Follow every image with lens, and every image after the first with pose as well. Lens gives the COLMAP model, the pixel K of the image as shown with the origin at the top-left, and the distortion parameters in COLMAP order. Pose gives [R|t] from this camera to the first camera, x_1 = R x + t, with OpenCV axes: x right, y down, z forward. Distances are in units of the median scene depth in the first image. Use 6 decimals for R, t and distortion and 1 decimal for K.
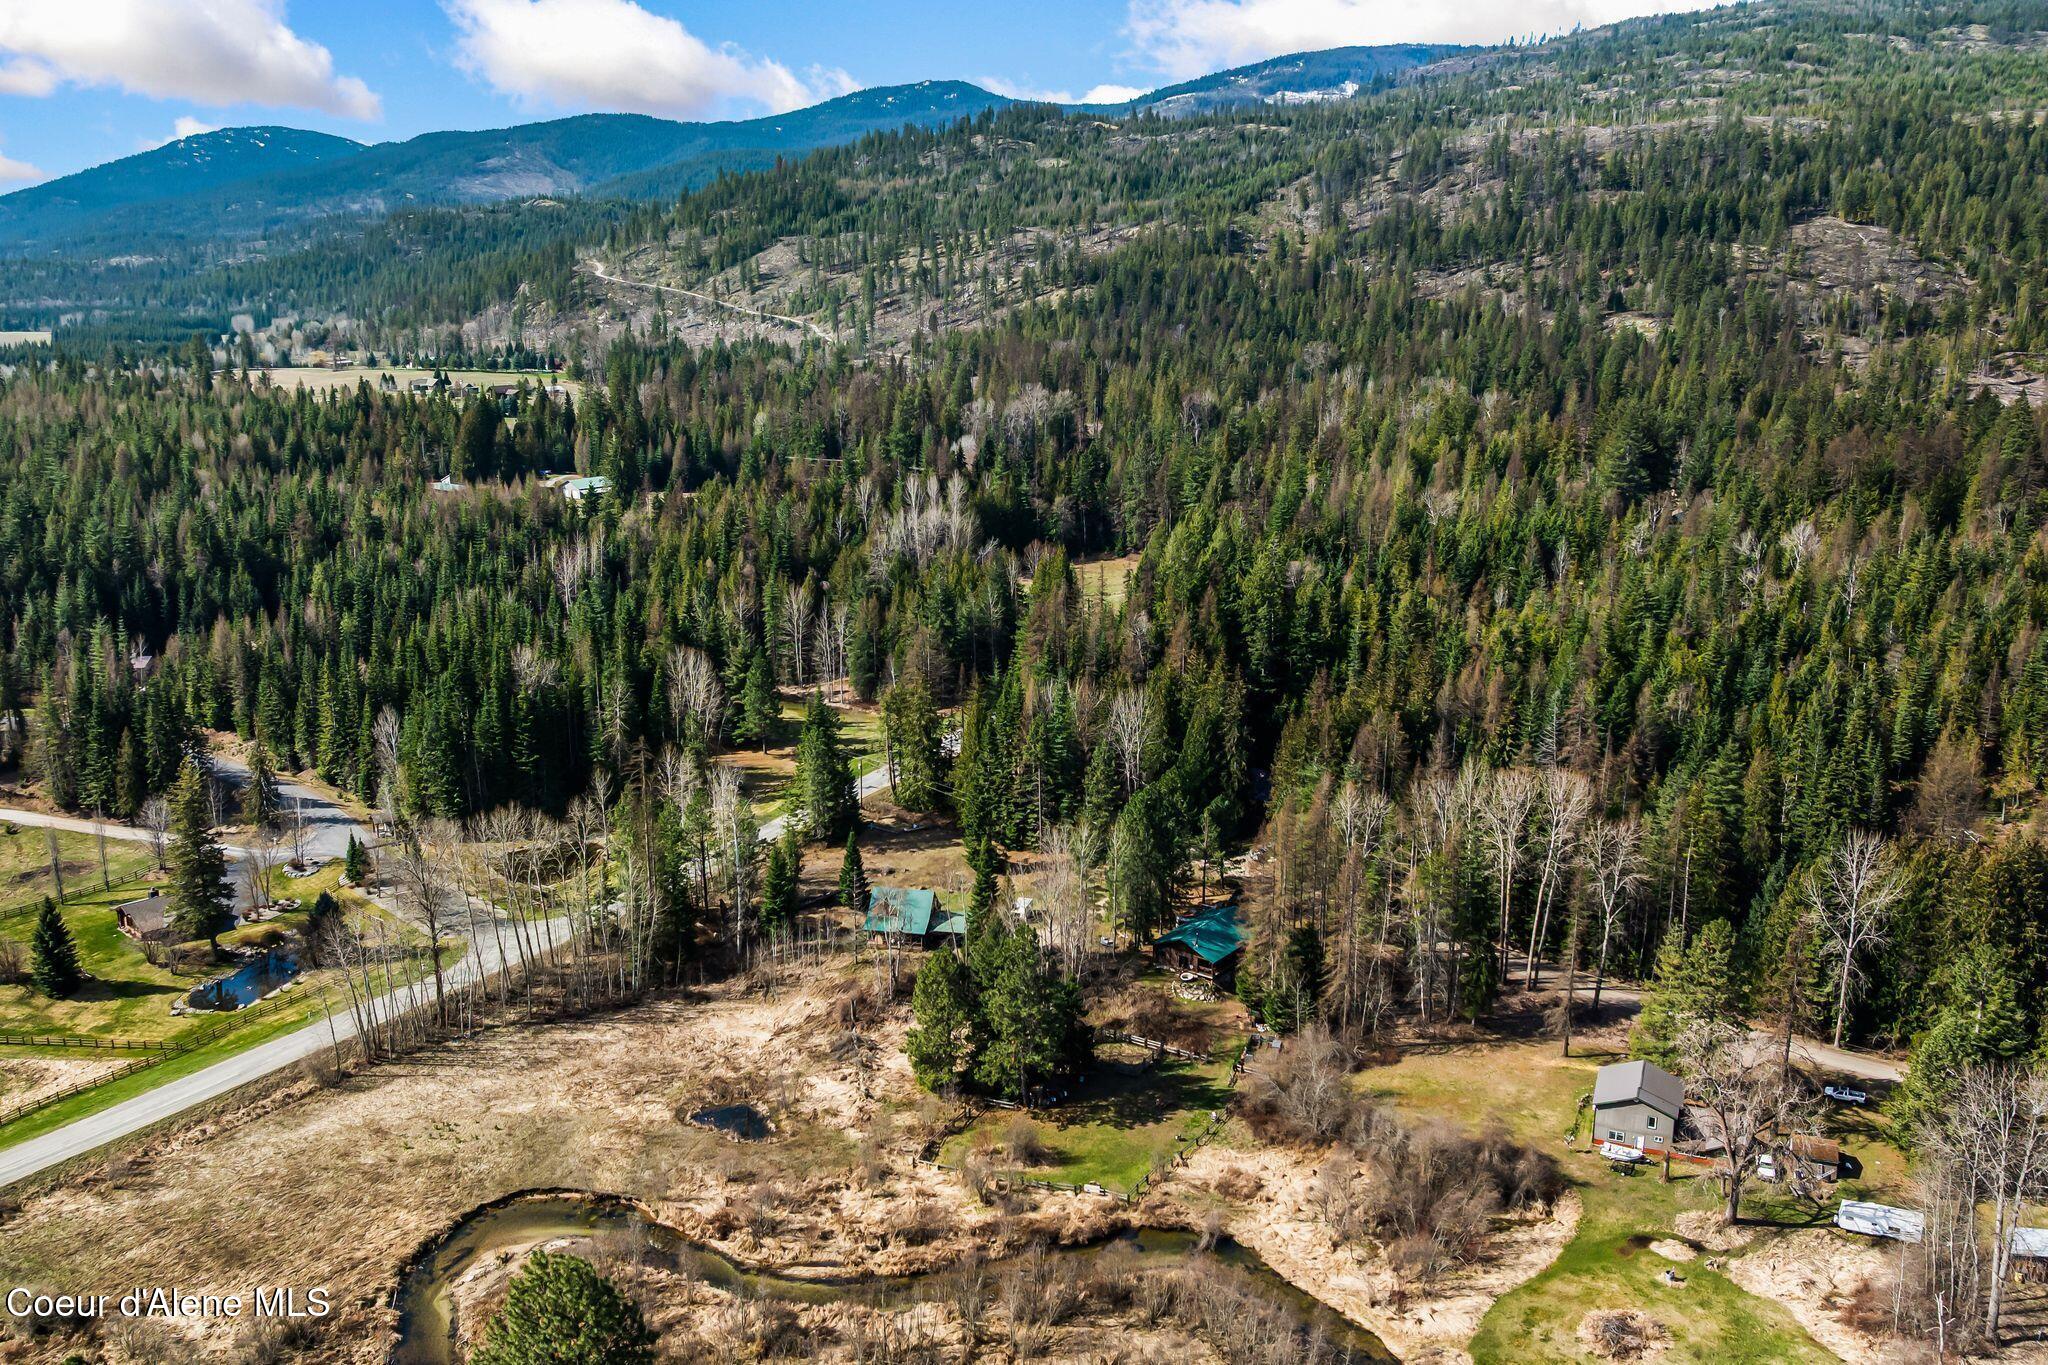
lens RADIAL K [[1709.2, 0, 1034.6], [0, 1709.2, 671.9], [0, 0, 1]] dist [-0.010848, -0.024767]
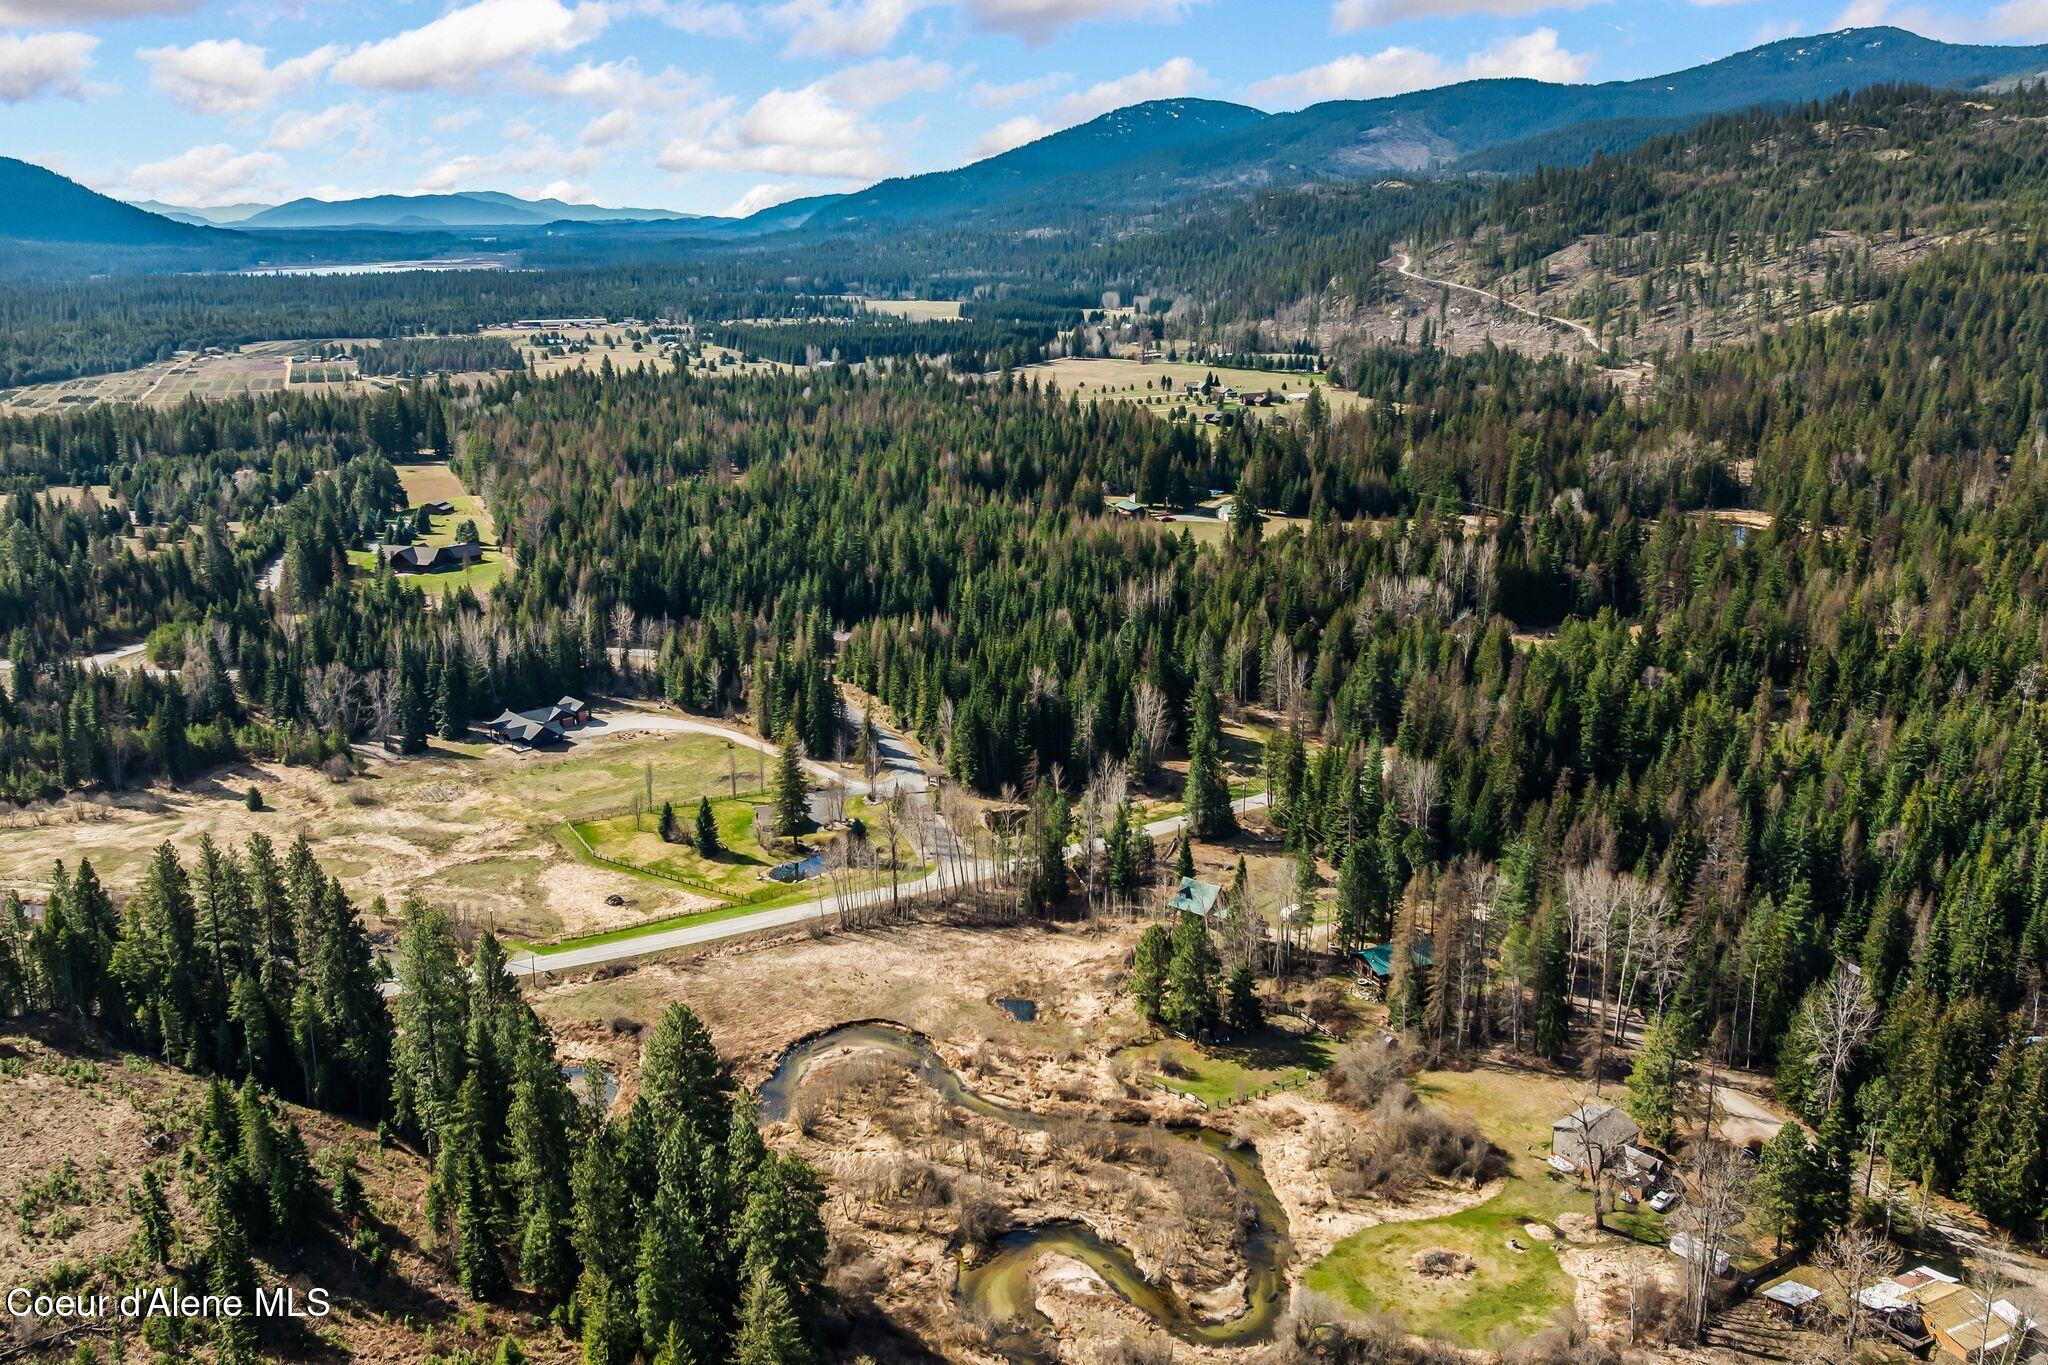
lens RADIAL K [[1709.2, 0, 1034.6], [0, 1709.2, 671.9], [0, 0, 1]] dist [-0.010848, -0.024767]
pose [[0.877702, 0.119084, -0.464175, 0.490865], [-0.106514, 0.992881, 0.053317, -0.118581], [0.467220, 0.002645, 0.884137, -0.348578]]
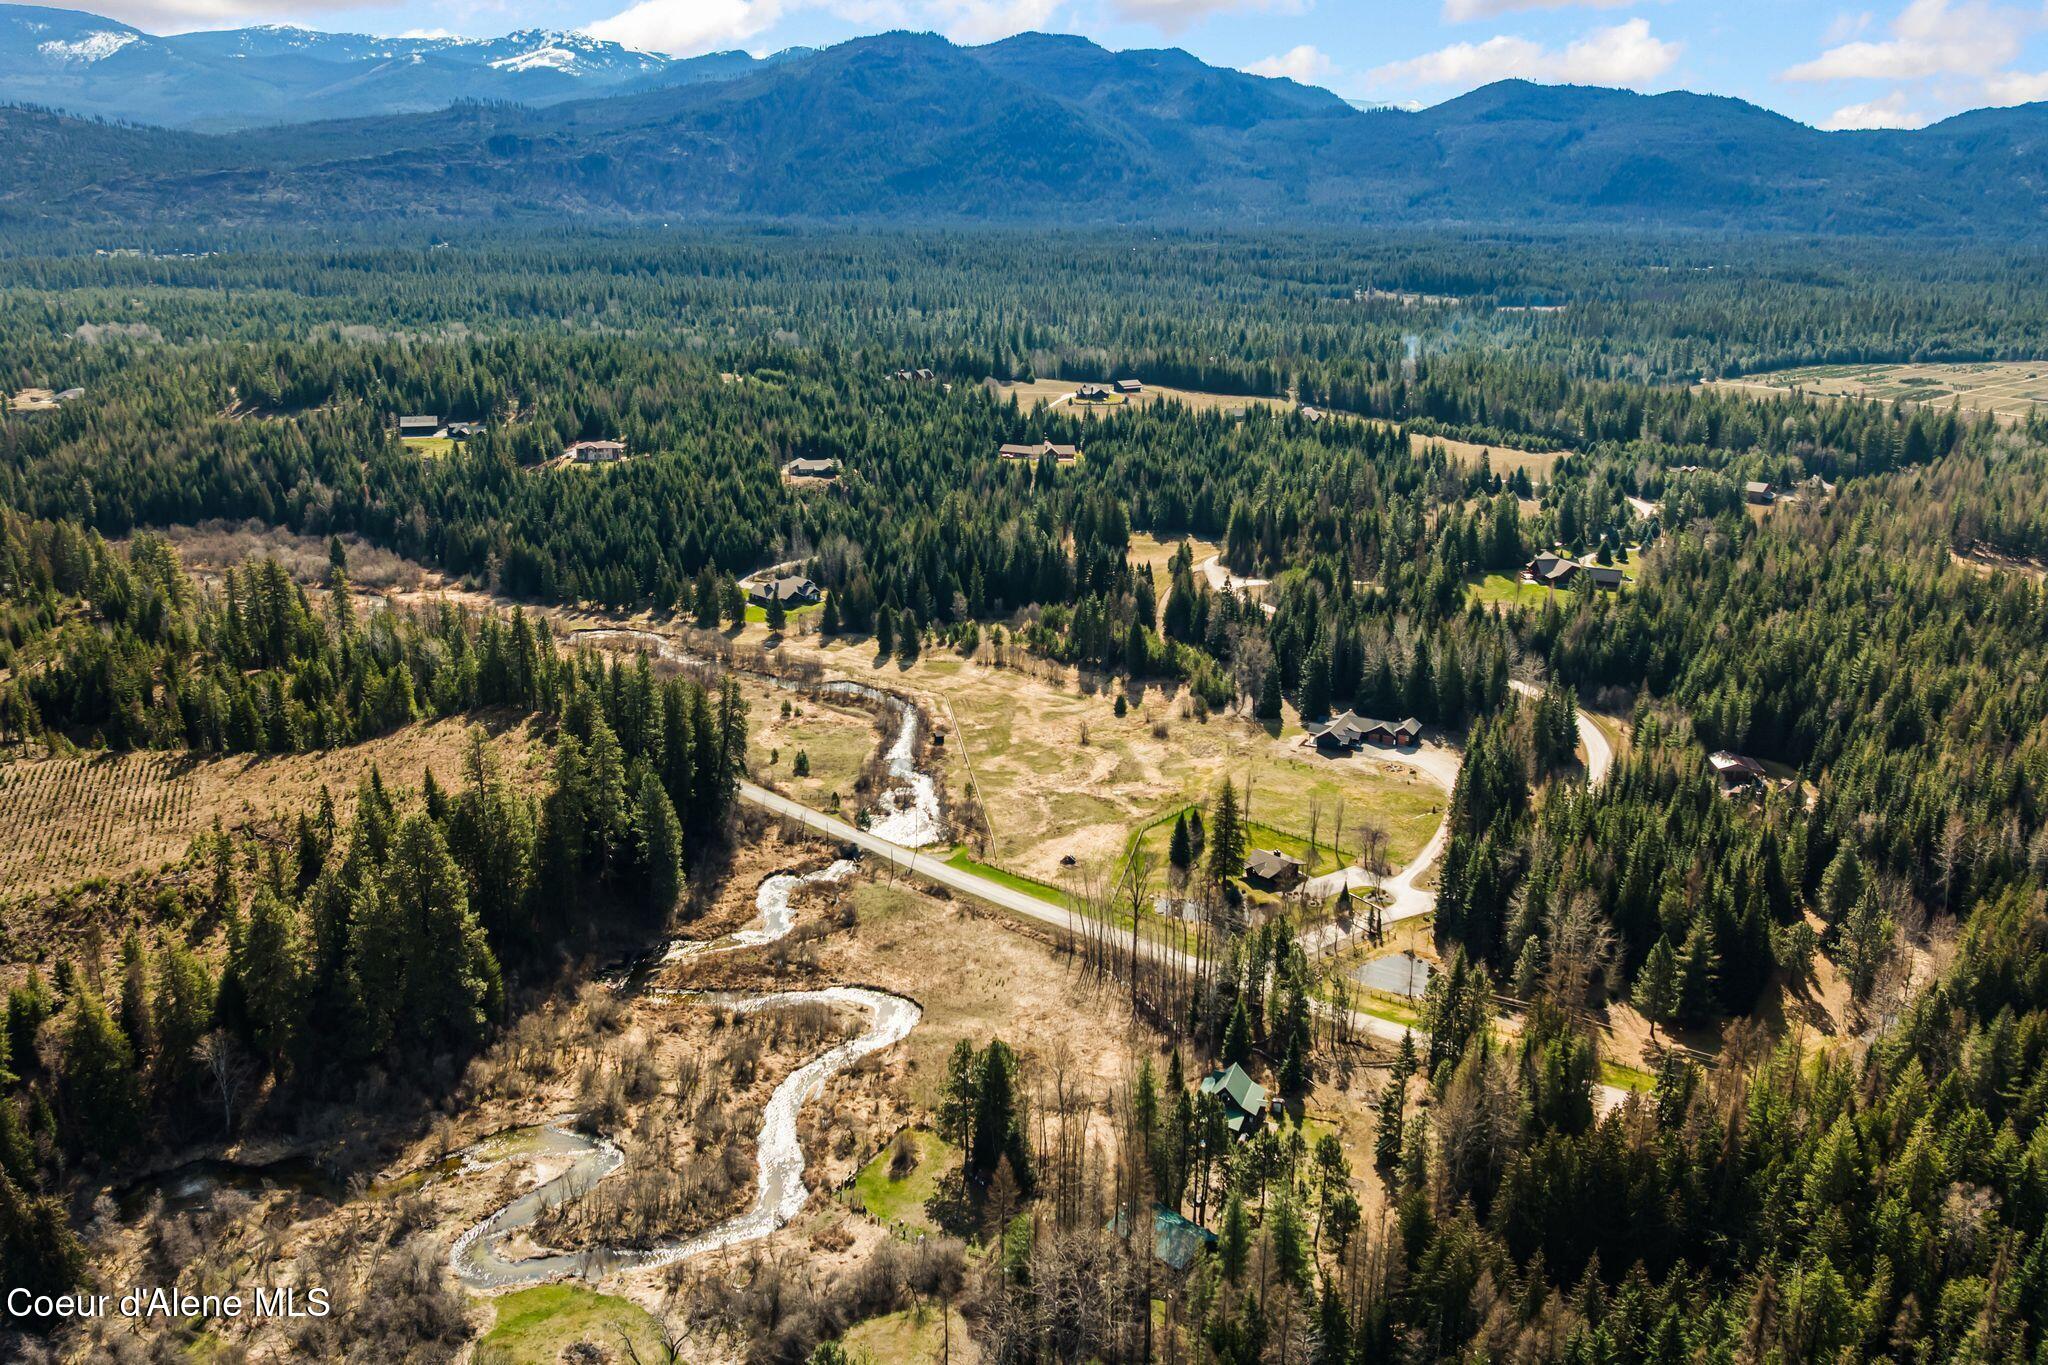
lens RADIAL K [[1726.8, 0, 970.9], [0, 1726.8, 673.8], [0, 0, 1]] dist [-0.008170, 0.002886]
pose [[-0.139324, 0.275701, -0.951093, 1.155485], [-0.242893, 0.921605, 0.302734, -0.506029], [0.959996, 0.273192, -0.061436, 0.910494]]
